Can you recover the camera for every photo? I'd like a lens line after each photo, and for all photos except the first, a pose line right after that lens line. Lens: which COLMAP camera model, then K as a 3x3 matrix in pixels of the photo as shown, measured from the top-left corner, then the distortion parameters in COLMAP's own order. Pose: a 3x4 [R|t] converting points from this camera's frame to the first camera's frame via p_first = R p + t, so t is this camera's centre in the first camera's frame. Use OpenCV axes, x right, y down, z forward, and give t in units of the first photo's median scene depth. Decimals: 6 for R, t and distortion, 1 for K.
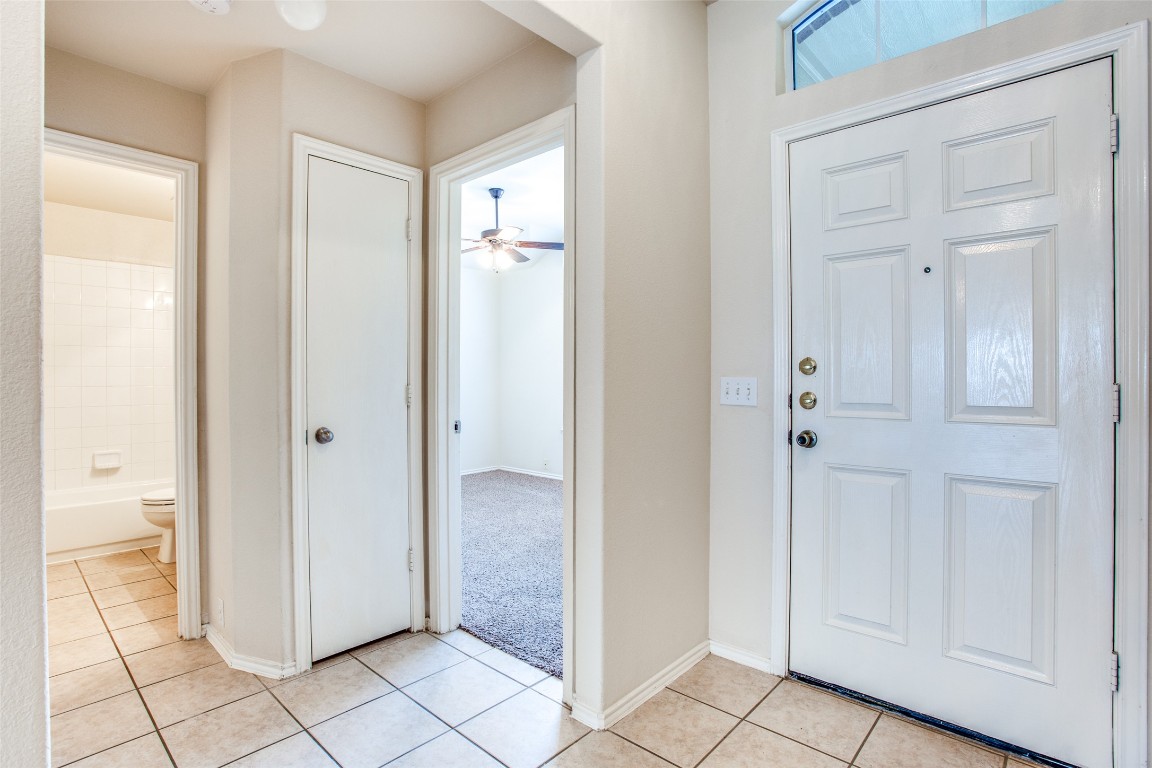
lens RADIAL K [[562.8, 0, 574.1], [0, 562.8, 378.5], [0, 0, 1]] dist [-0.047052, 0.016515]
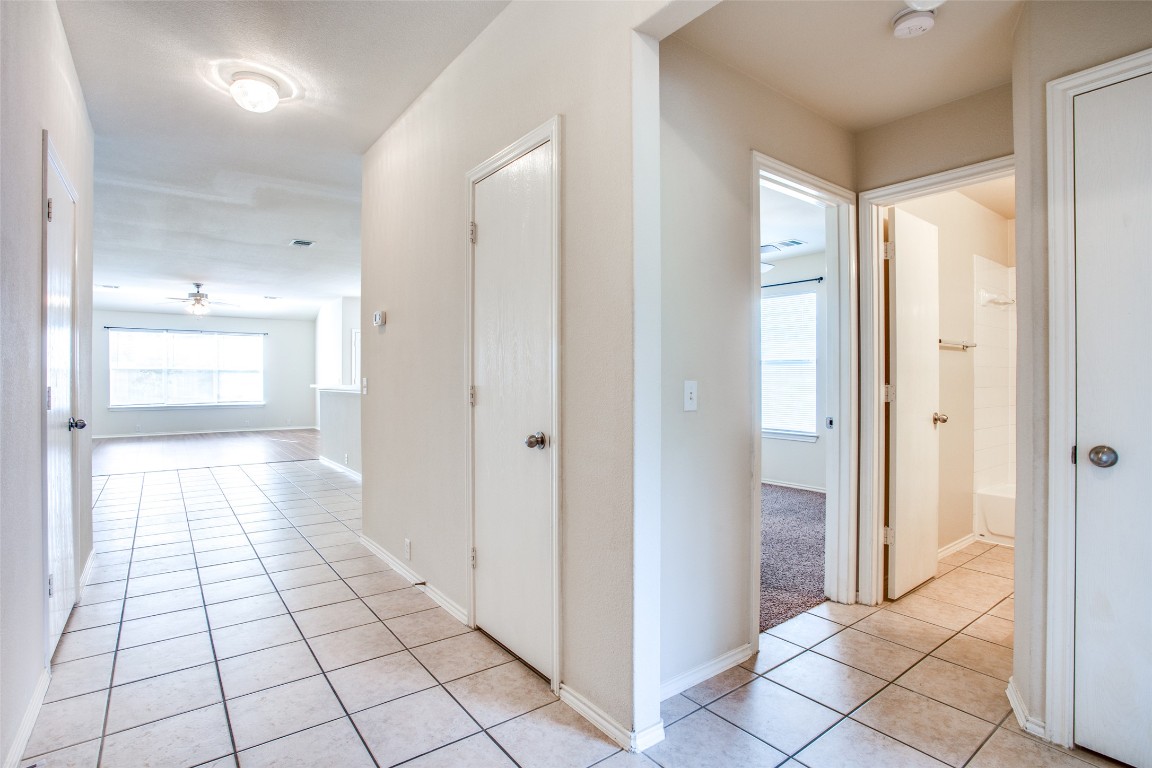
lens RADIAL K [[562.8, 0, 568.1], [0, 562.8, 384.1], [0, 0, 1]] dist [-0.047052, 0.016515]
pose [[-0.178665, 0.012306, -0.983833, 0.427068], [-0.003386, 0.999908, 0.013122, -0.003570], [0.983904, 0.005676, -0.178607, 0.447652]]
